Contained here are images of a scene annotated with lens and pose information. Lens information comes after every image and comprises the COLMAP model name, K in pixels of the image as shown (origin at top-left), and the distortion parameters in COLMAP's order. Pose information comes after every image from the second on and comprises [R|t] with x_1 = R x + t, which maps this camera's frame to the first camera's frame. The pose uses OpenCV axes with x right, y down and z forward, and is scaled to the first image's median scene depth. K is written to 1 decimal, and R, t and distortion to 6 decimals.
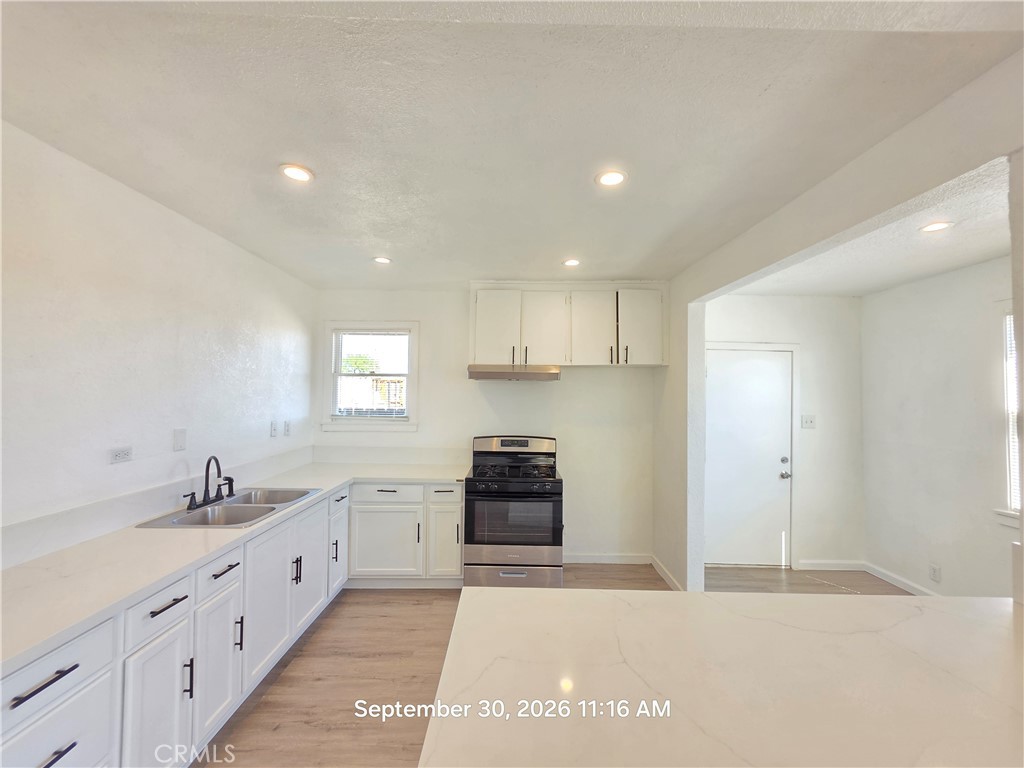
lens RADIAL K [[413.9, 0, 507.8], [0, 413.9, 384.8], [0, 0, 1]] dist [0.001712, -0.000116]
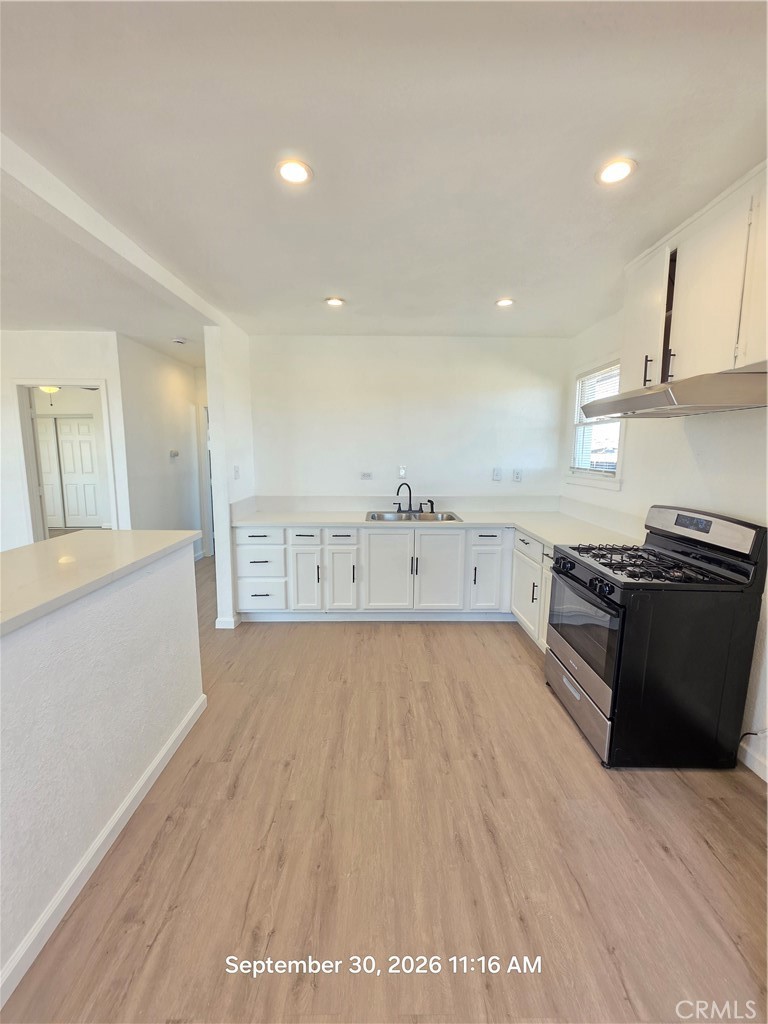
lens RADIAL K [[413.9, 0, 386.5], [0, 413.9, 509.5], [0, 0, 1]] dist [0.001712, -0.000116]
pose [[0.017351, 0.126644, -0.991796, 0.620476], [0.018027, 0.991745, 0.126953, 0.043988], [0.999687, -0.020082, 0.014924, 0.603299]]
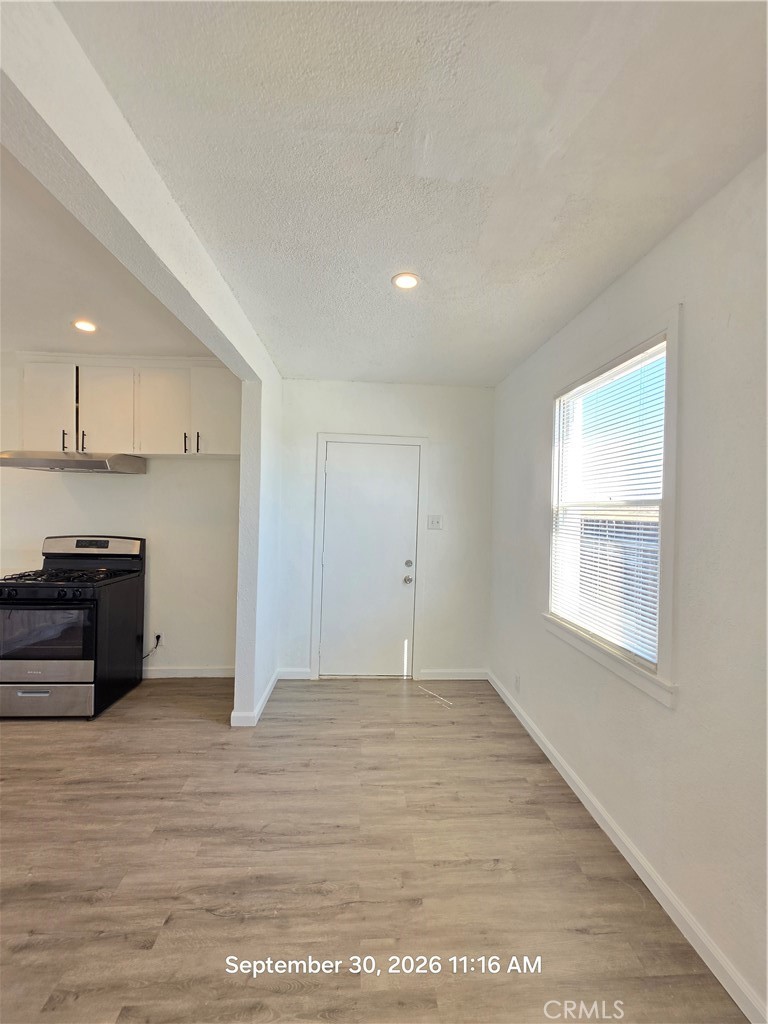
lens RADIAL K [[413.9, 0, 383.2], [0, 413.9, 511.3], [0, 0, 1]] dist [0.001712, -0.000116]
pose [[0.997749, 0.007938, 0.066589, 0.609591], [-0.010151, 0.999405, 0.032964, 0.039525], [-0.066288, -0.033565, 0.997236, 0.094810]]
